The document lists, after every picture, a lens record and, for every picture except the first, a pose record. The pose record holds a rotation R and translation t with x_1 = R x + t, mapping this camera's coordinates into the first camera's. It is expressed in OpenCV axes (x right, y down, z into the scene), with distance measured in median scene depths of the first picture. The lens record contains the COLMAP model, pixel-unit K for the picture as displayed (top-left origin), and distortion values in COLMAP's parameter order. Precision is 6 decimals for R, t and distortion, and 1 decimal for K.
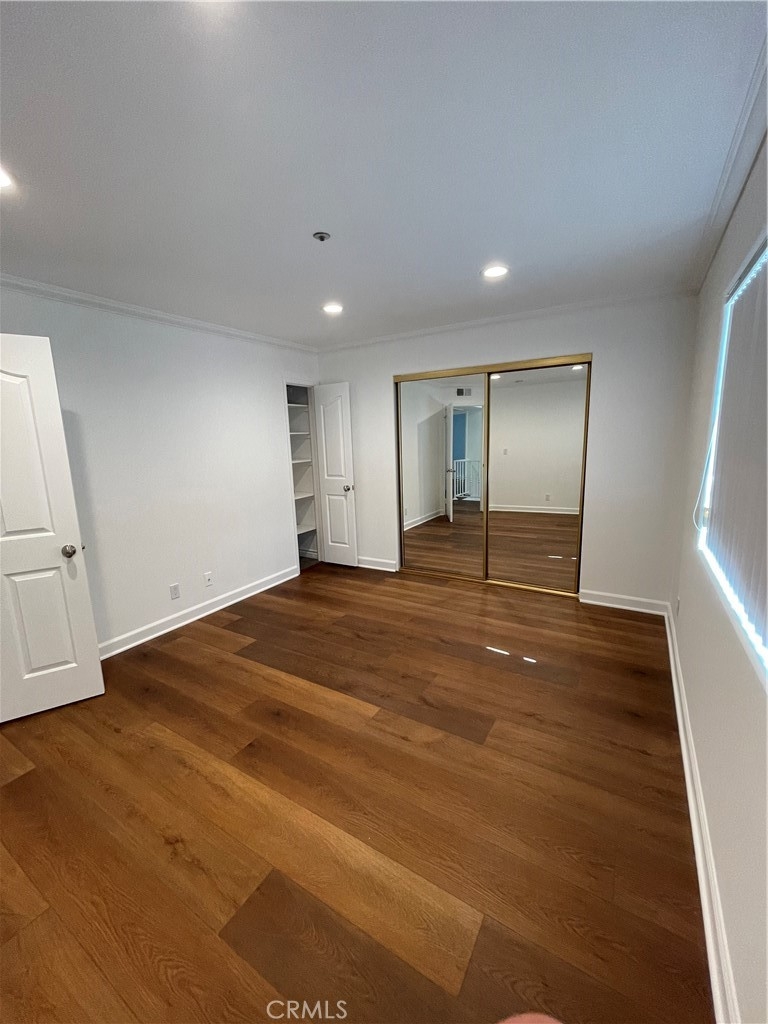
lens RADIAL K [[413.7, 0, 386.2], [0, 413.7, 512.1], [0, 0, 1]] dist [-0.003141, 0.000103]
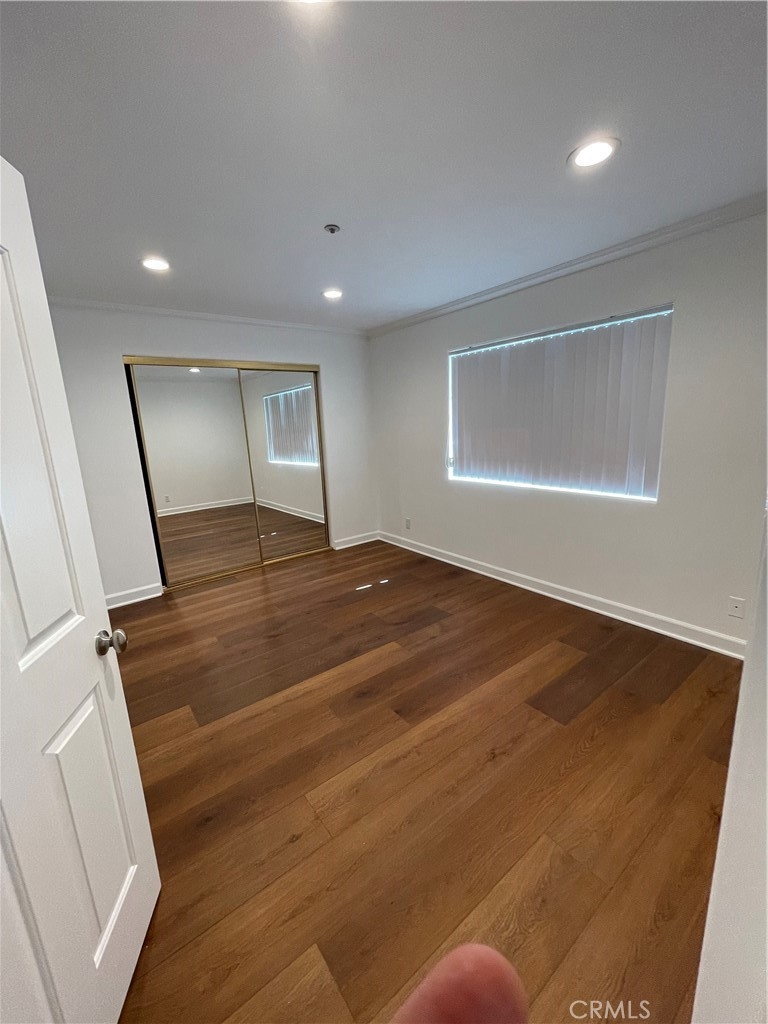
lens RADIAL K [[413.7, 0, 383.1], [0, 413.7, 511.6], [0, 0, 1]] dist [-0.003141, 0.000103]
pose [[0.366528, -0.184187, 0.911994, -0.772454], [0.204026, 0.972263, 0.114361, -0.031536], [-0.907761, 0.144154, 0.393940, 0.357494]]
